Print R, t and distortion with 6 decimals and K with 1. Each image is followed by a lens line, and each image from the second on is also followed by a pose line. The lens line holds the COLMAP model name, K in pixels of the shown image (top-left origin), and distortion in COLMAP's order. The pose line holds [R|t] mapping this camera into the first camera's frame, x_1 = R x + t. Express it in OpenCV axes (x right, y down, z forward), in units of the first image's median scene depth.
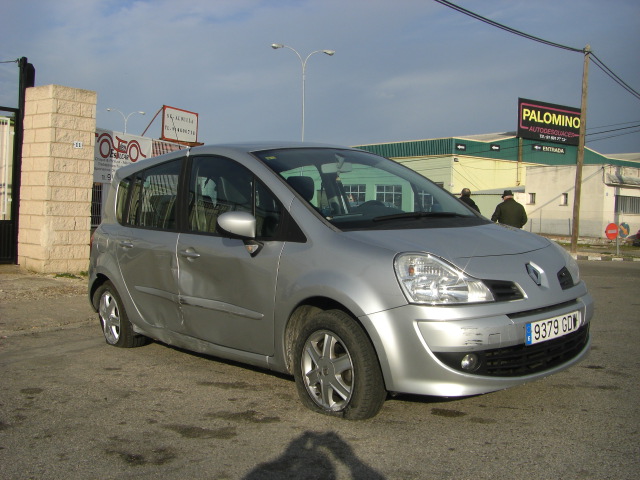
lens RADIAL K [[726.0, 0, 309.1], [0, 726.0, 240.9], [0, 0, 1]] dist [-0.151863, 0.043217]
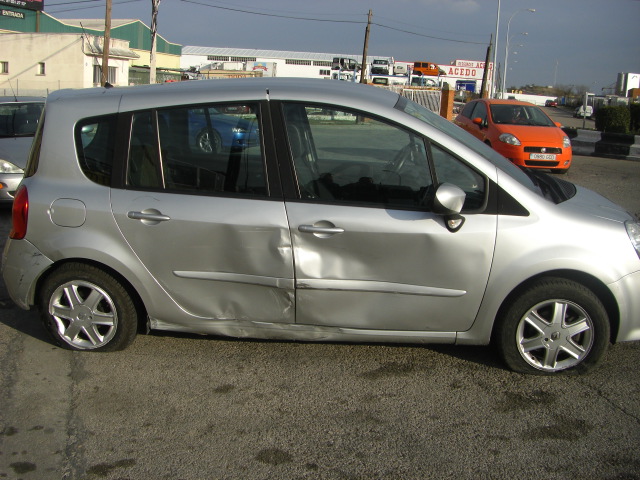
lens RADIAL K [[726.0, 0, 309.1], [0, 726.0, 240.9], [0, 0, 1]] dist [-0.151863, 0.043217]
pose [[0.706879, -0.137925, 0.693757, -0.341526], [0.001364, 0.981069, 0.193655, -0.058658], [-0.707333, -0.135944, 0.693685, 0.199495]]
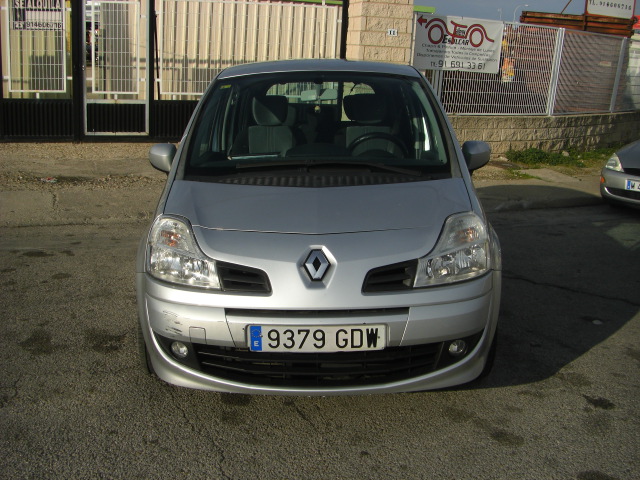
lens RADIAL K [[726.0, 0, 309.1], [0, 726.0, 240.9], [0, 0, 1]] dist [-0.151863, 0.043217]
pose [[0.737418, 0.170538, -0.653553, 0.291456], [-0.045625, 0.977967, 0.203711, -0.048278], [0.673894, -0.120401, 0.728952, 0.158197]]
